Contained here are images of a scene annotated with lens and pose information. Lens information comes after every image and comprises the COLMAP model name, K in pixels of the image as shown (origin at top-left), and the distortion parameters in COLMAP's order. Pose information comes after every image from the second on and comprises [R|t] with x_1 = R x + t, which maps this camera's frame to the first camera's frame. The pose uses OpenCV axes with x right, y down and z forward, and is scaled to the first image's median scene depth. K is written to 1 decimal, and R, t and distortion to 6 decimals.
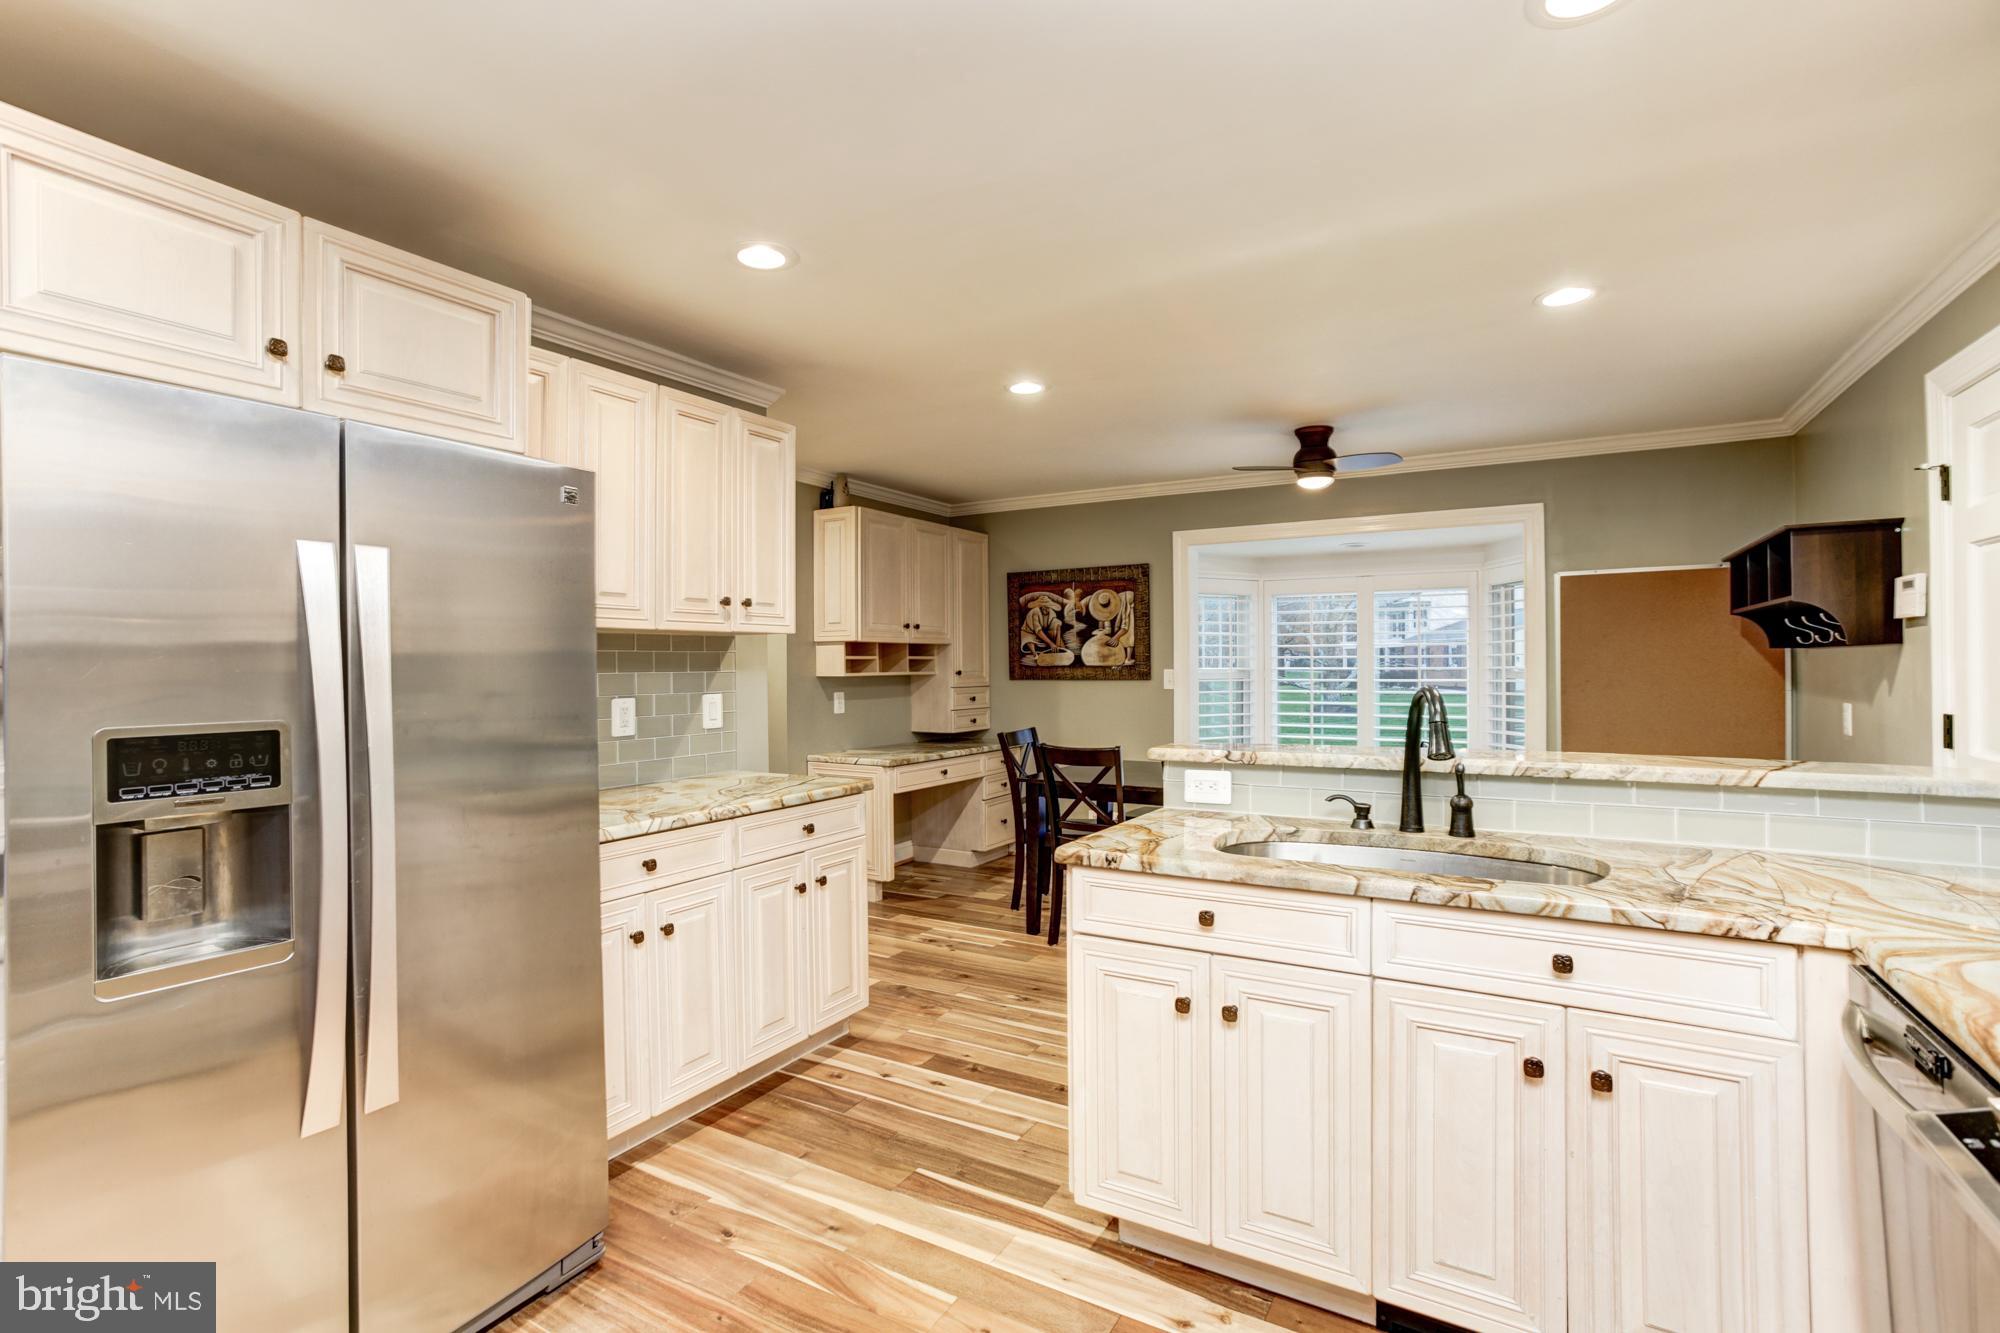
lens RADIAL K [[903.4, 0, 967.5], [0, 903.4, 665.4], [0, 0, 1]] dist [-0.047906, 0.022091]
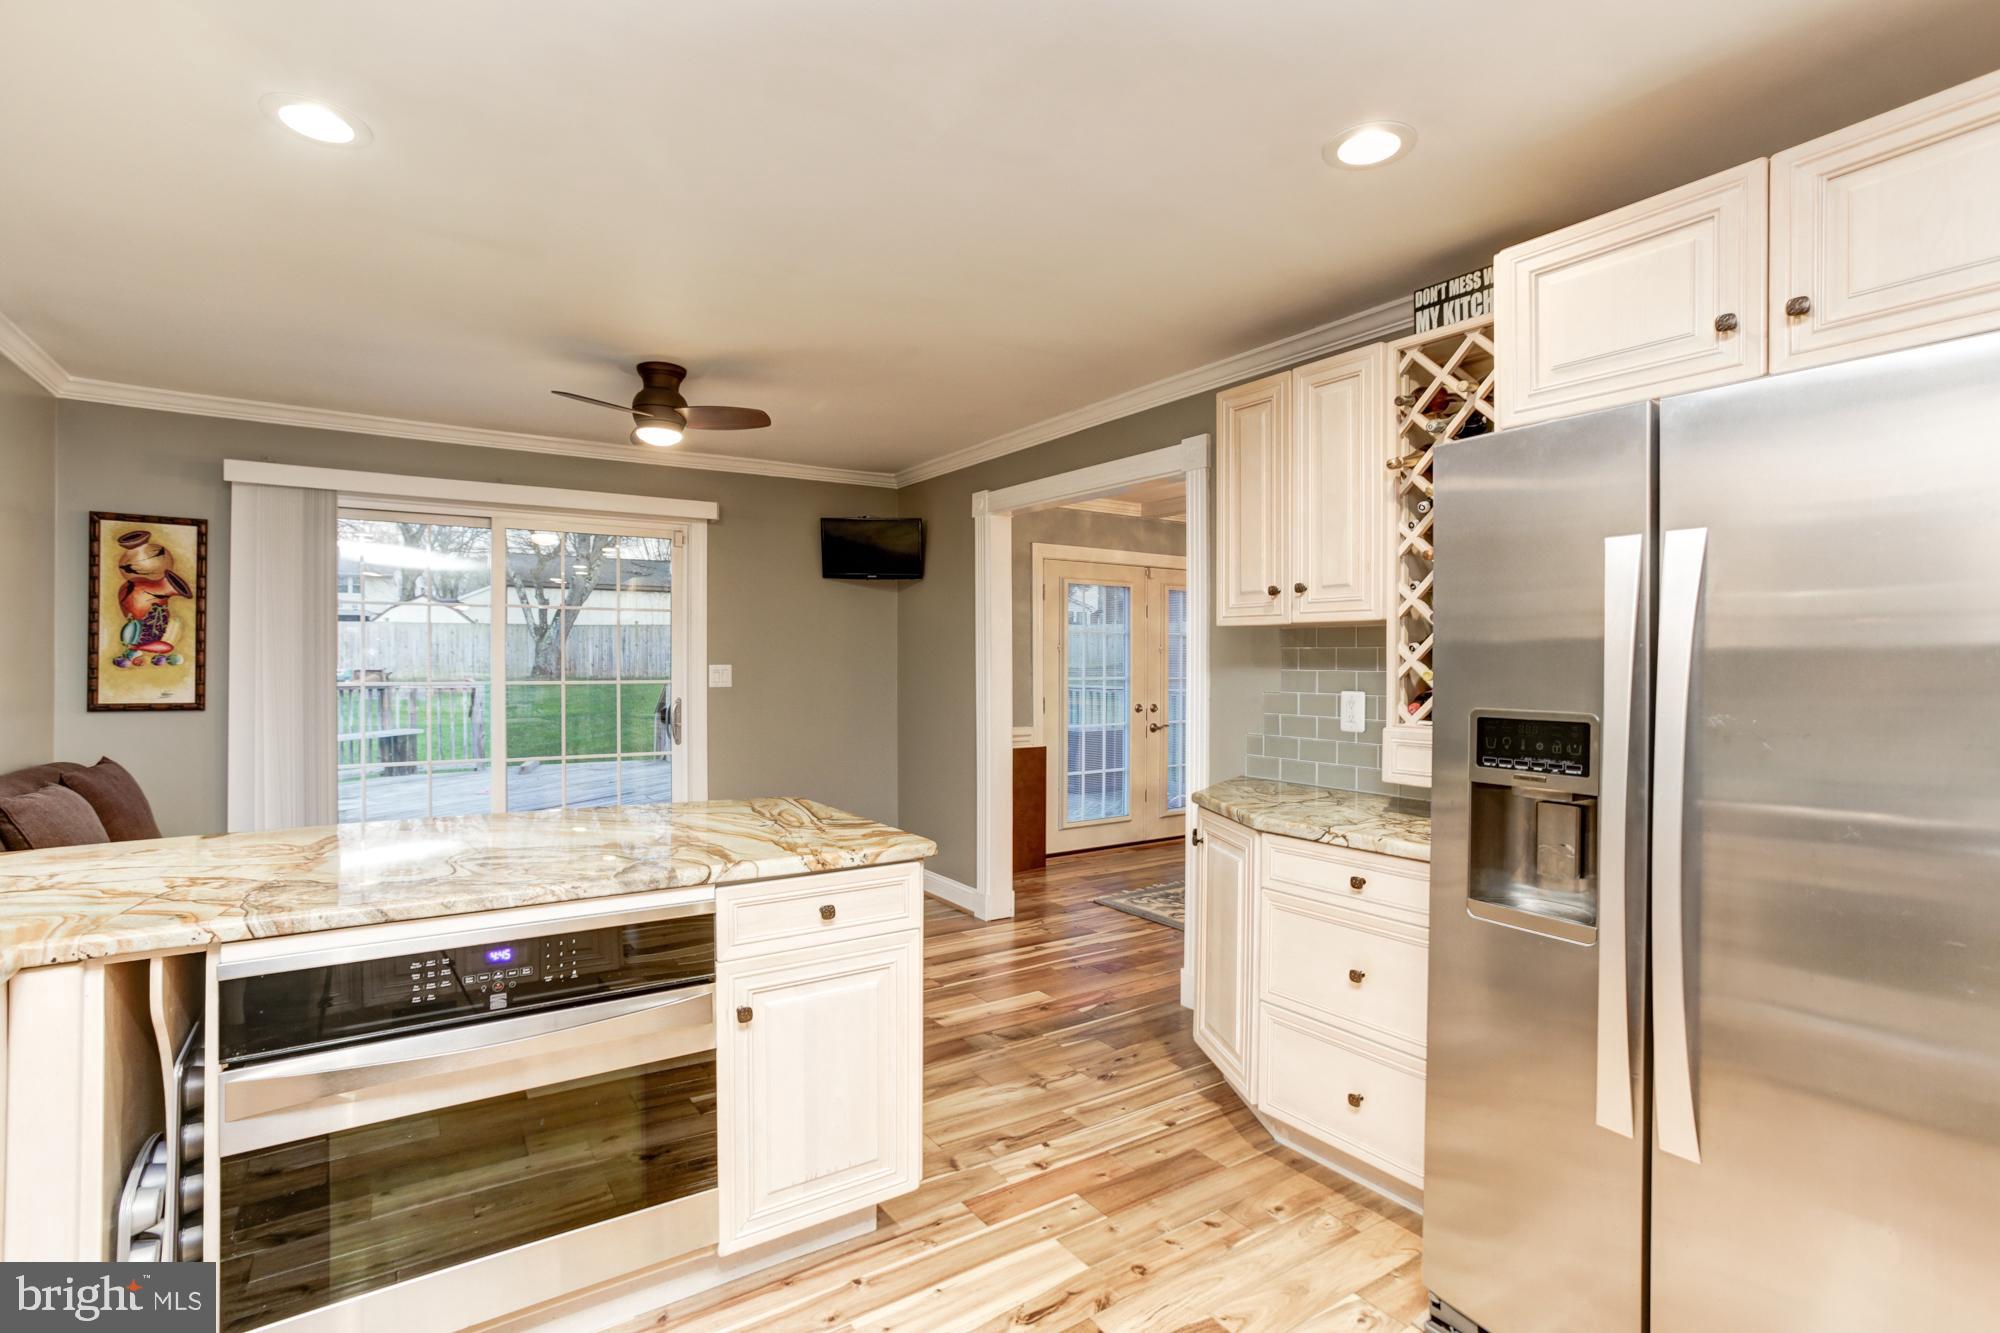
lens RADIAL K [[944.1, 0, 1000.0], [0, 944.1, 666.5], [0, 0, 1]] dist [-0.058122, 0.027007]
pose [[-0.428717, 0.007897, -0.903404, 0.179807], [-0.002353, 0.999949, 0.009858, -0.001052], [0.903436, 0.006352, -0.428677, 0.298142]]
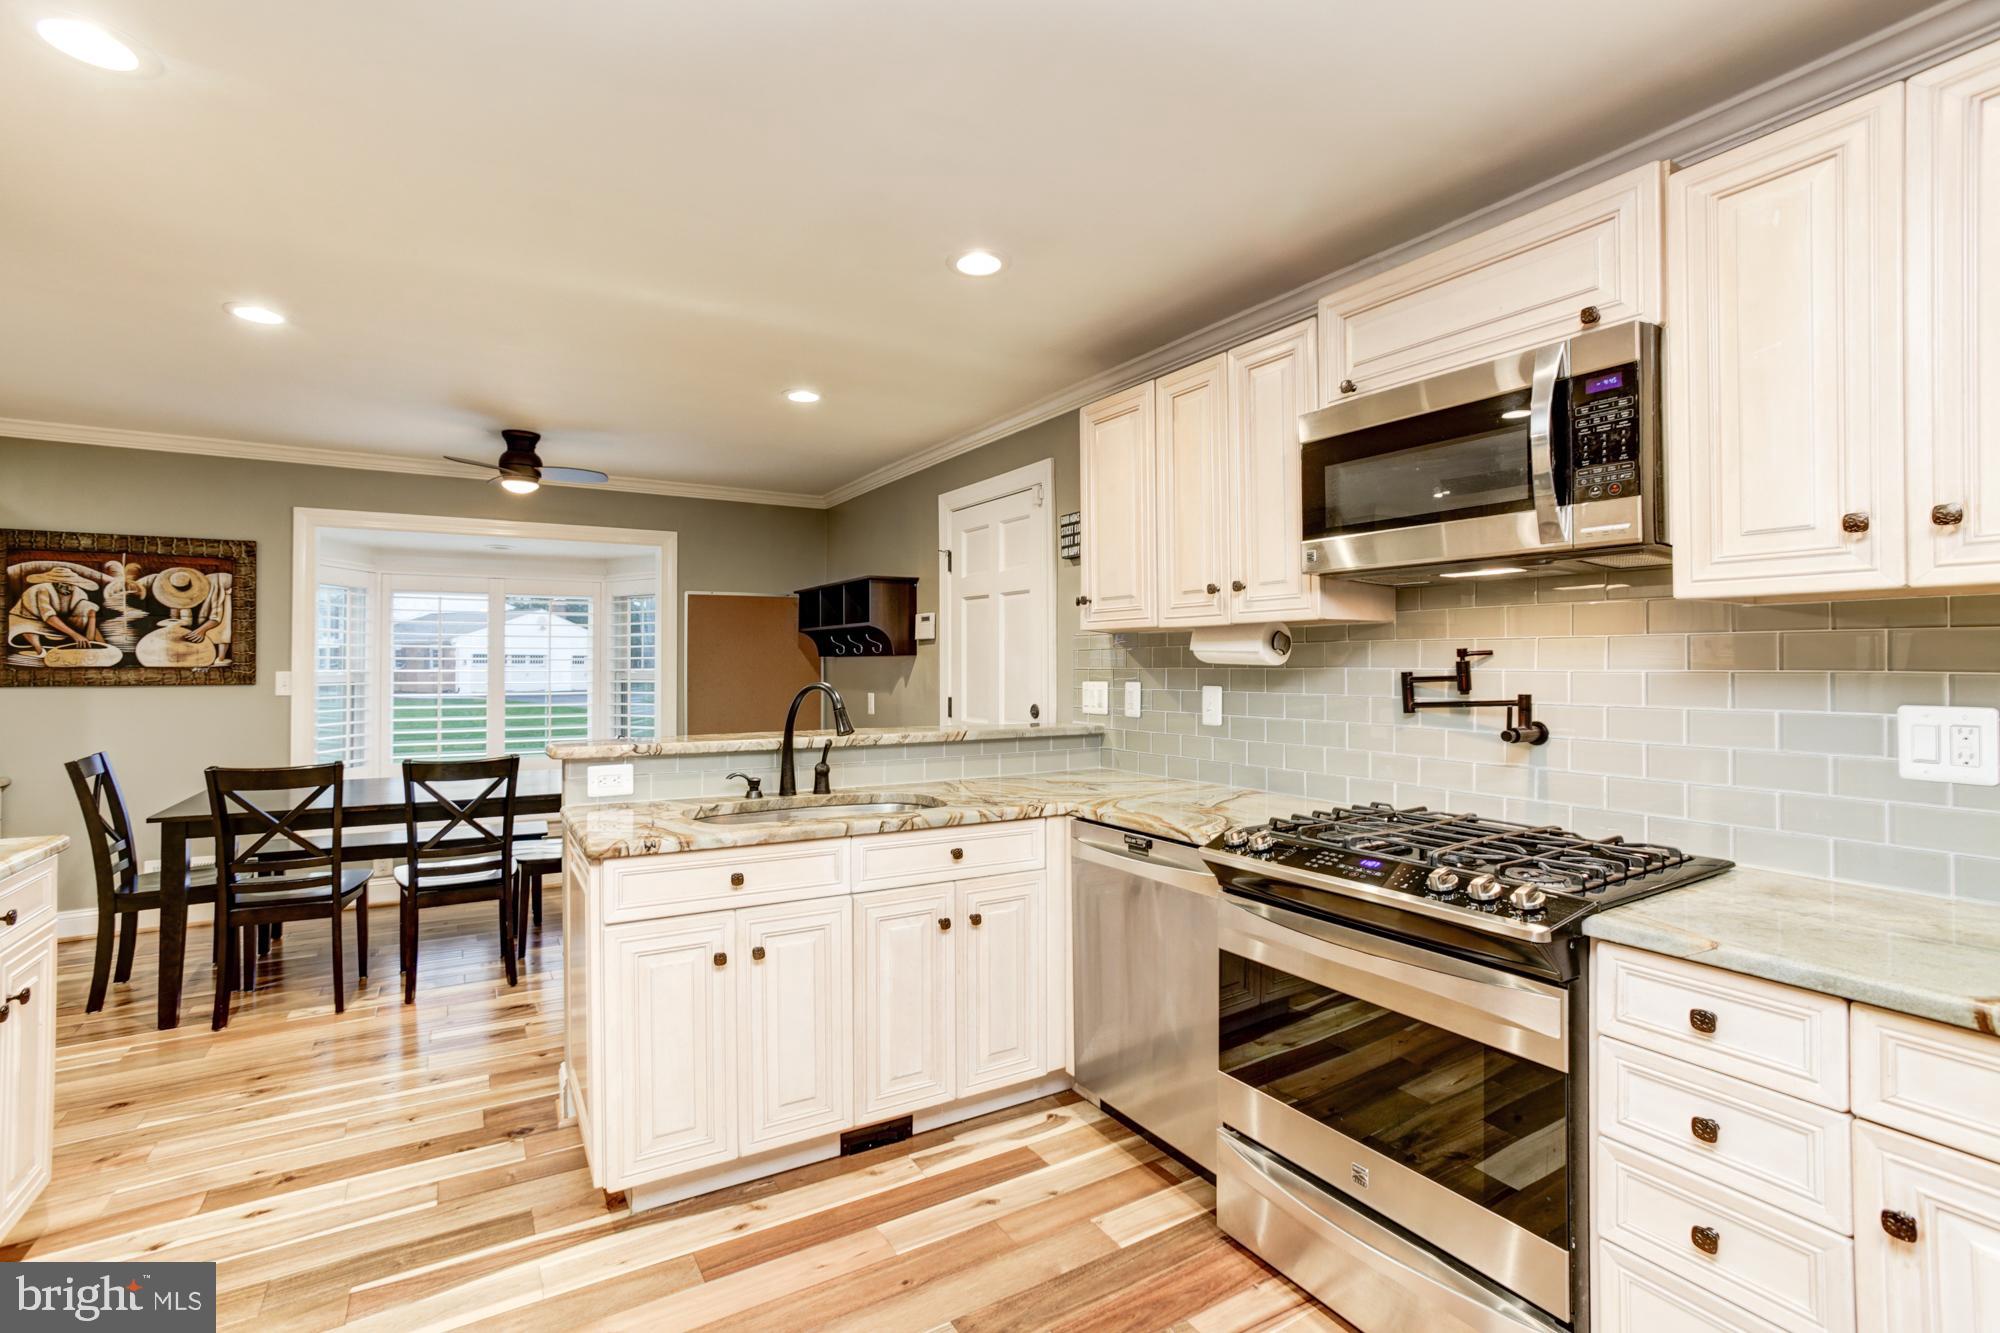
lens RADIAL K [[939.6, 0, 958.3], [0, 939.6, 649.2], [0, 0, 1]] dist [-0.051021, 0.032804]
pose [[0.491086, 0.020171, 0.870877, -0.283029], [-0.001522, 0.999750, -0.022297, 0.002209], [-0.871110, 0.009624, 0.490994, 0.057777]]
